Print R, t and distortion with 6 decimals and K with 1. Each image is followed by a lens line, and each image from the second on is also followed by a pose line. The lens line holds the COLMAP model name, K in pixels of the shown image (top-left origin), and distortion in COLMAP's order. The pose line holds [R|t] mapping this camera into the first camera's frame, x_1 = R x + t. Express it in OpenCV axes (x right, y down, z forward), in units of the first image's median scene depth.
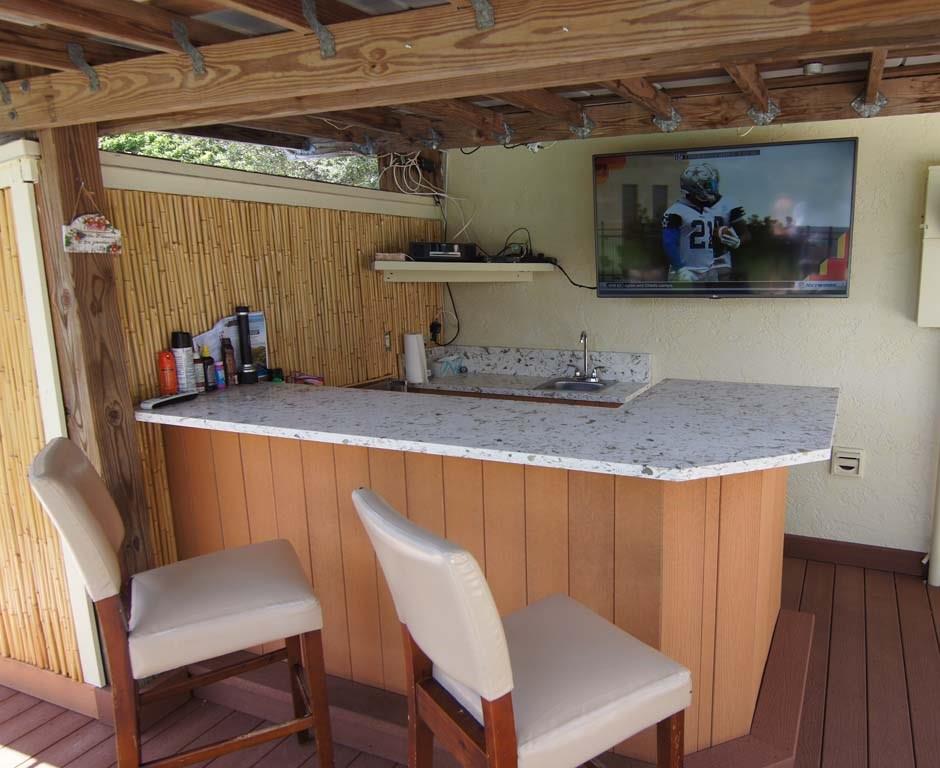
lens RADIAL K [[771.5, 0, 471.8], [0, 771.5, 387.9], [0, 0, 1]] dist [0.053917, 0.002036]
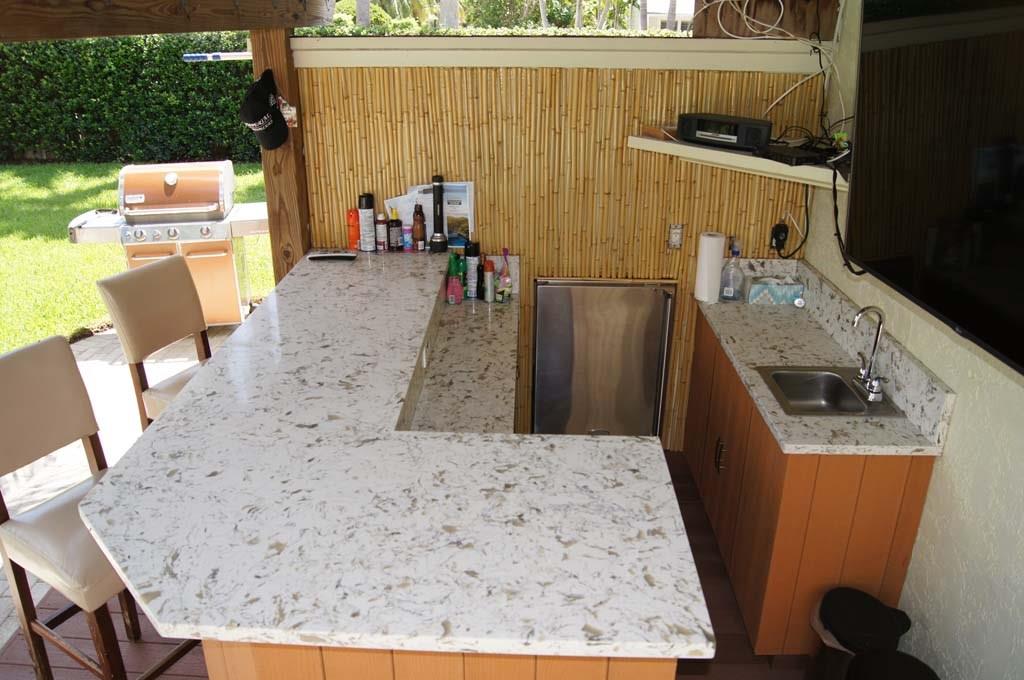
lens RADIAL K [[787.8, 0, 512.2], [0, 787.8, 334.3], [0, 0, 1]] dist [-0.078274, -0.000295]
pose [[0.364218, 0.350993, -0.862641, 0.731887], [-0.139252, 0.936374, 0.322199, -0.270917], [0.920844, 0.002773, 0.389921, 0.741805]]
